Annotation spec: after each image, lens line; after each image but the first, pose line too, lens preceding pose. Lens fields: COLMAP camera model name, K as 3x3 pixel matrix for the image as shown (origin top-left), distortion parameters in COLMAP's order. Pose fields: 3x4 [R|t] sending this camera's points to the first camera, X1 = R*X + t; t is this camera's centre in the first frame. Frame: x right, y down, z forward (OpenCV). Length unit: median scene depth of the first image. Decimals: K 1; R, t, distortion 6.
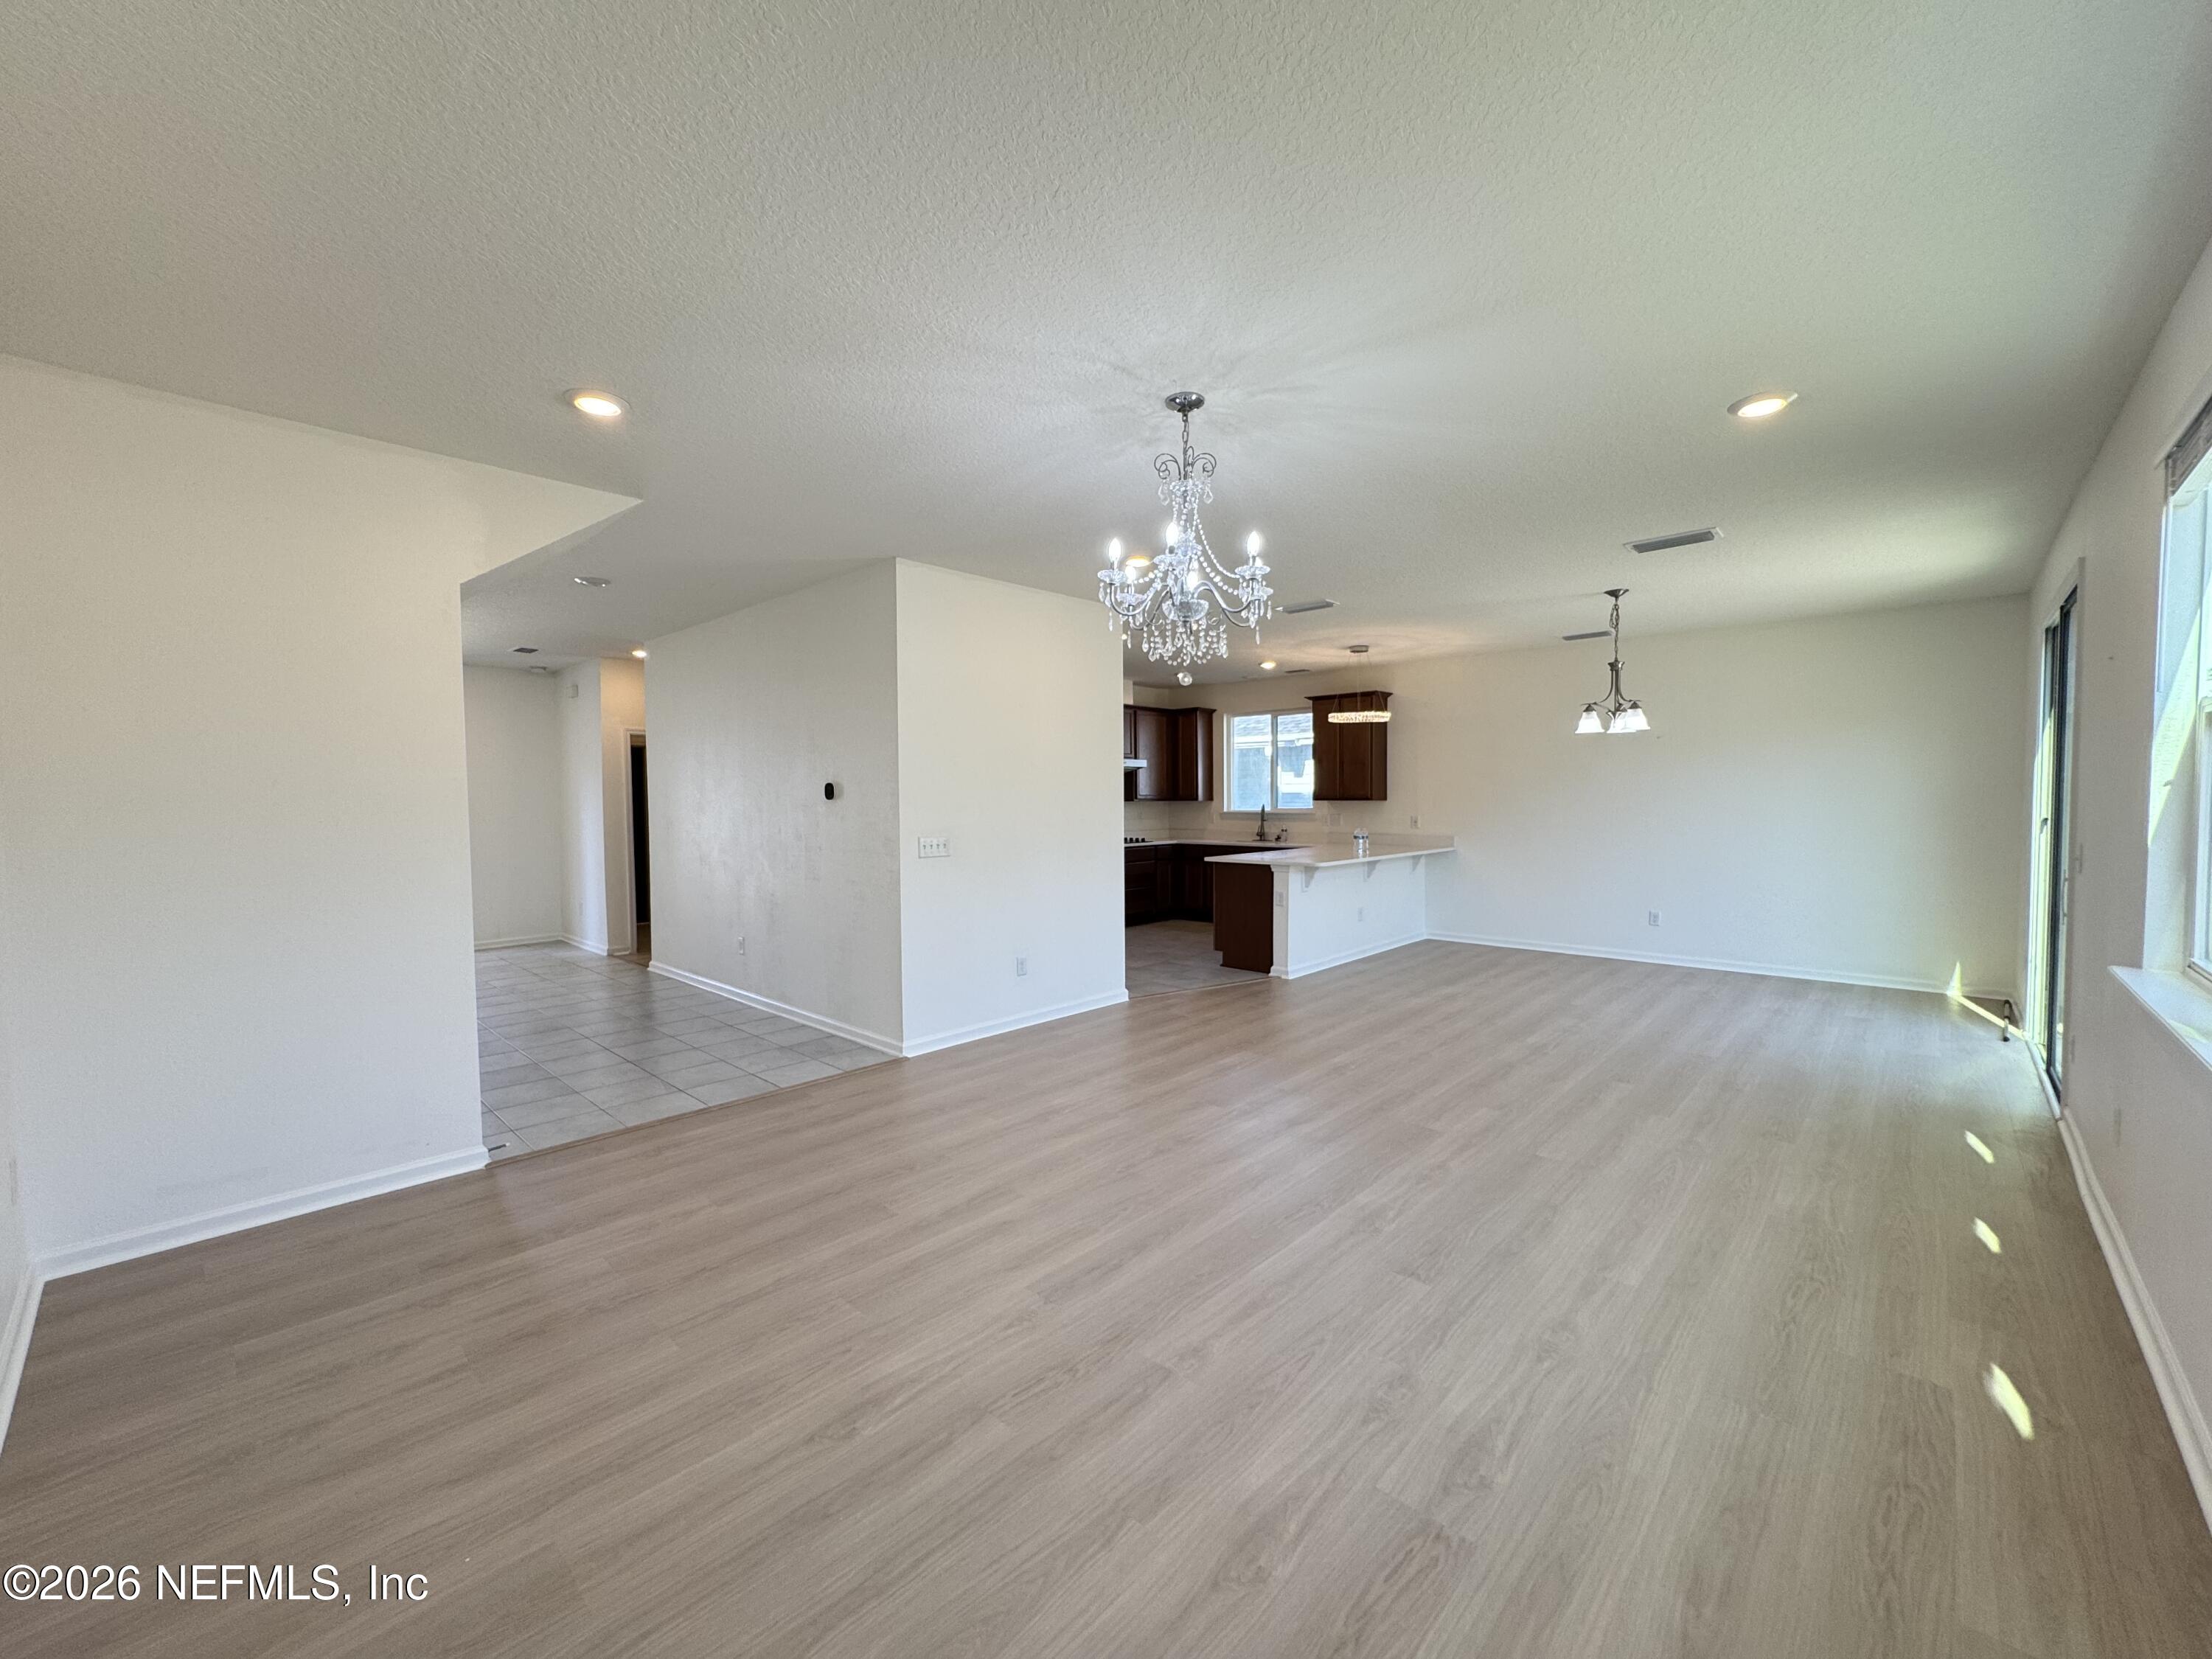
lens RADIAL K [[884.3, 0, 1106.0], [0, 884.3, 829.5], [0, 0, 1]] dist [-0.000278, 0.000032]
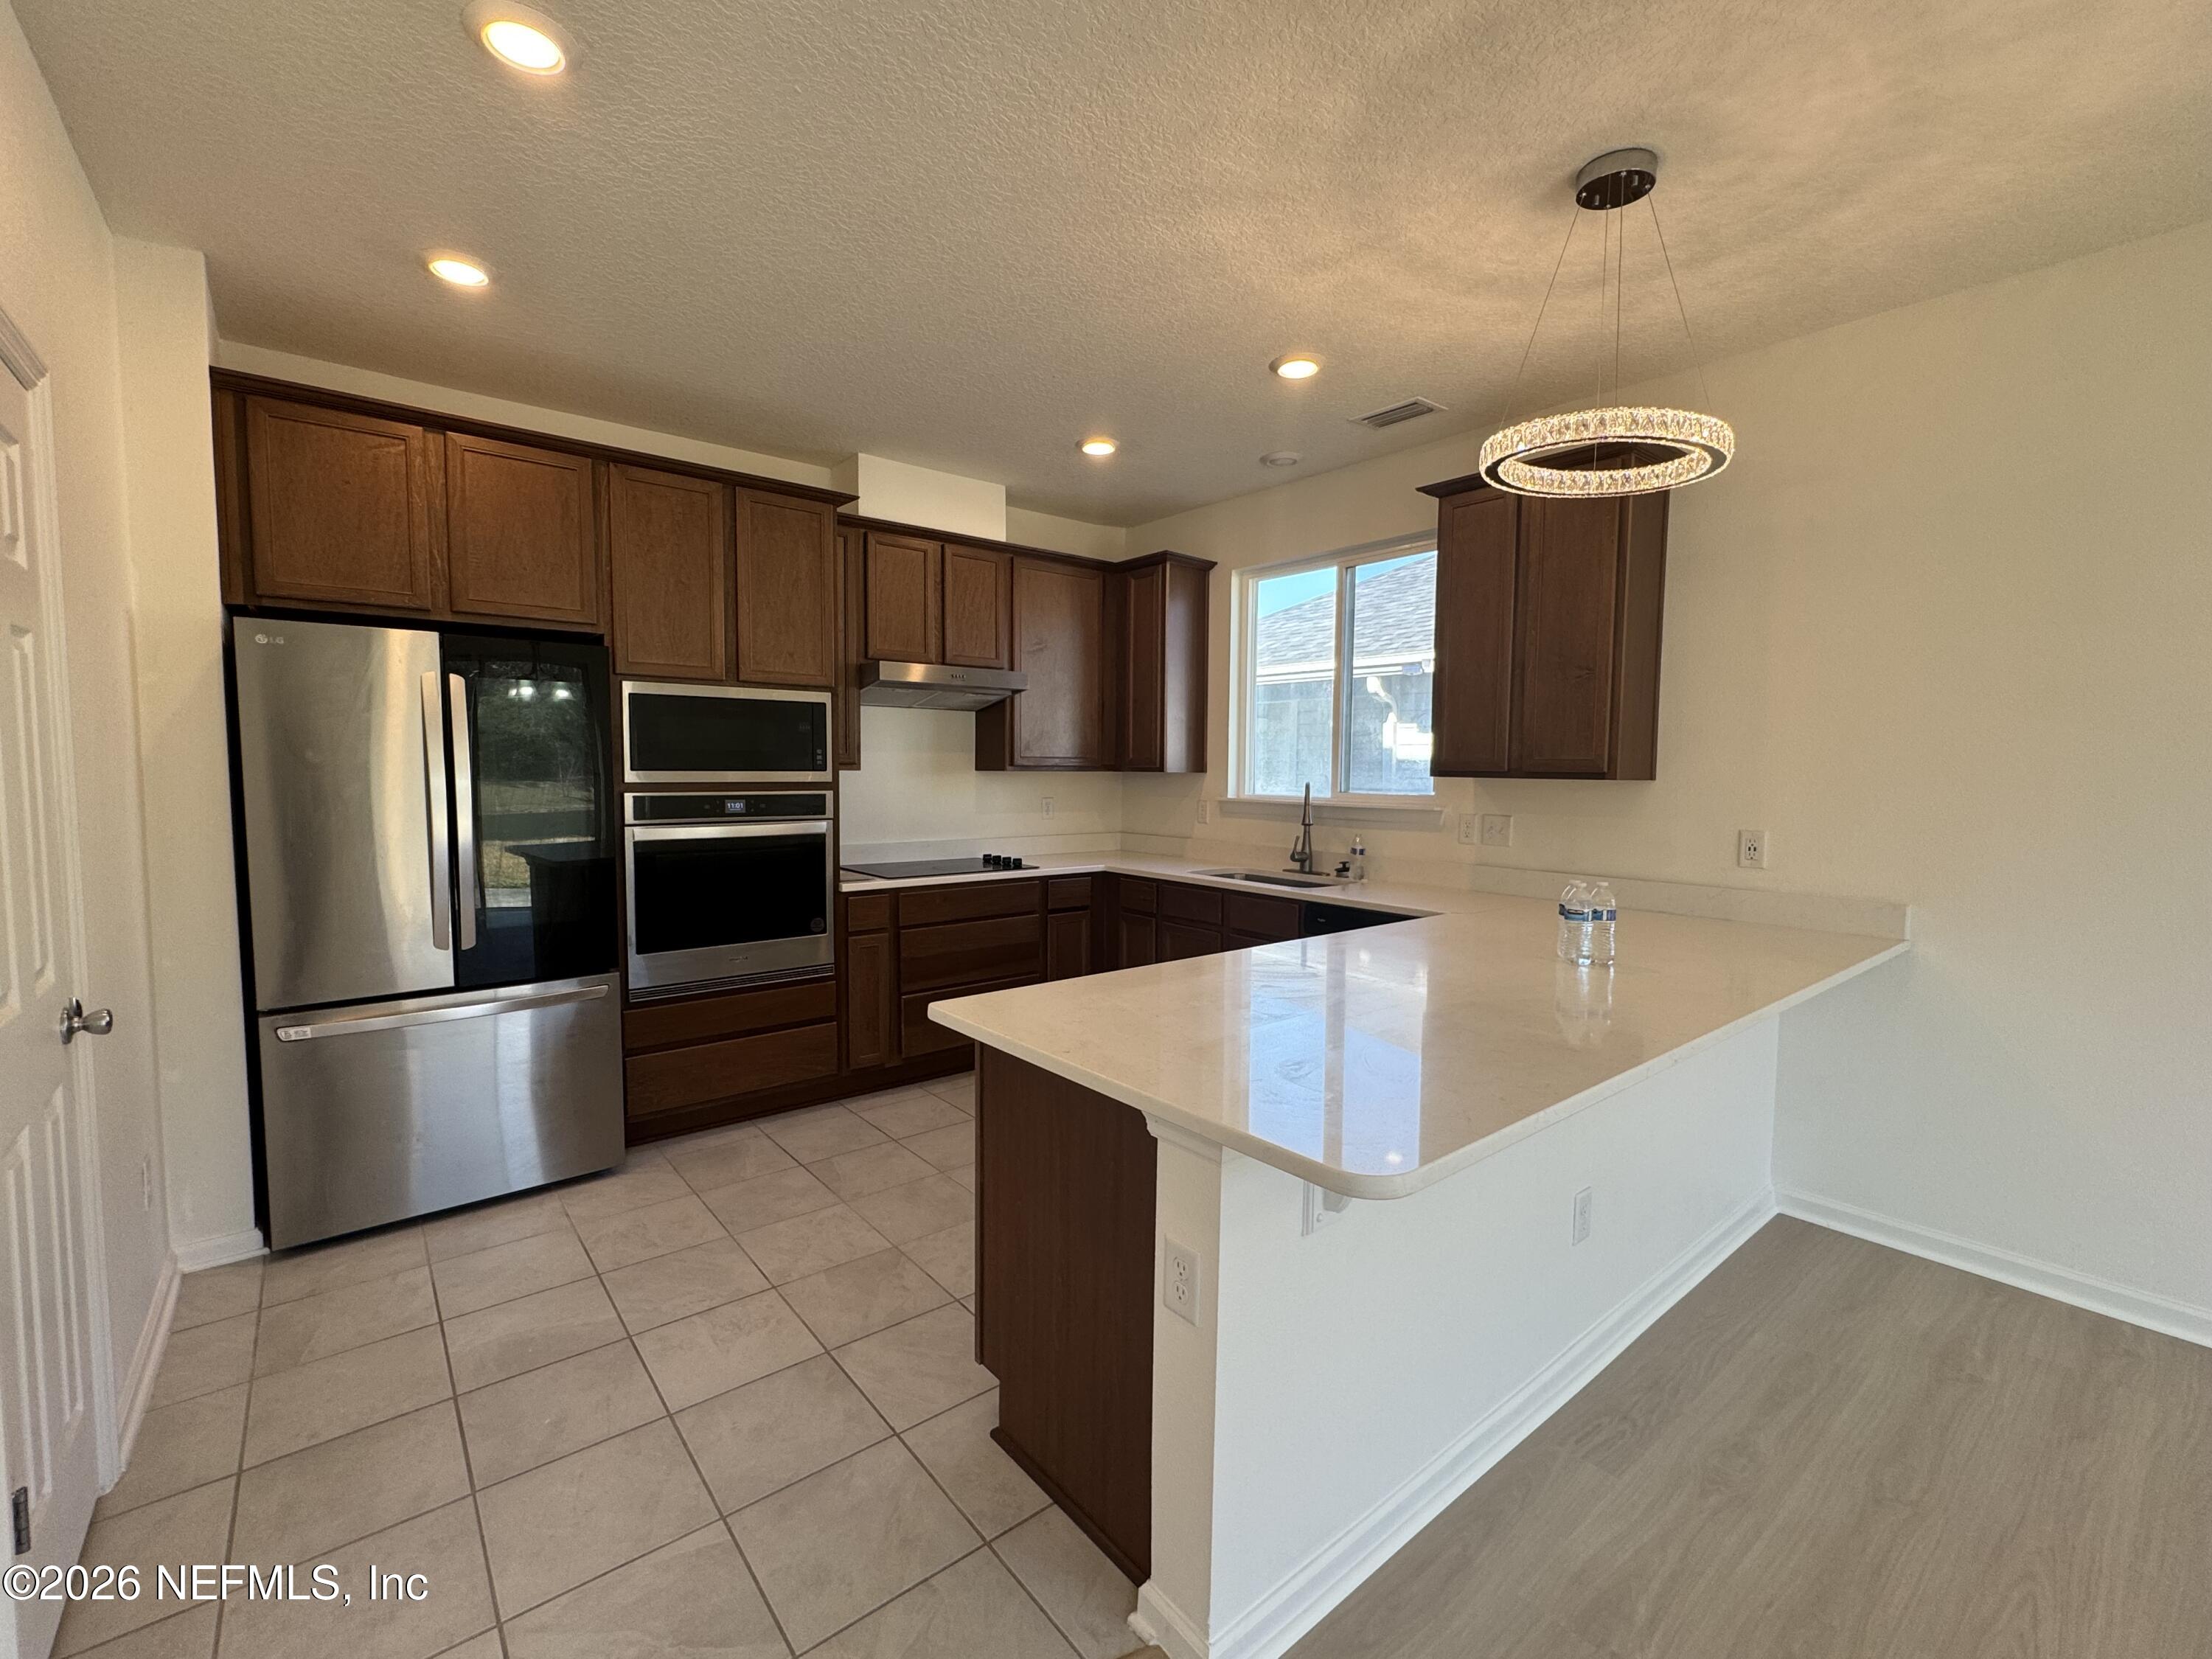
lens RADIAL K [[934.6, 0, 1106.0], [0, 934.6, 829.5], [0, 0, 1]] dist [-0.066619, -0.000114]
pose [[0.991314, 0.029990, -0.128049, 0.147895], [-0.027505, 0.999398, 0.021126, -0.014414], [0.128606, -0.017420, 0.991543, 0.596068]]
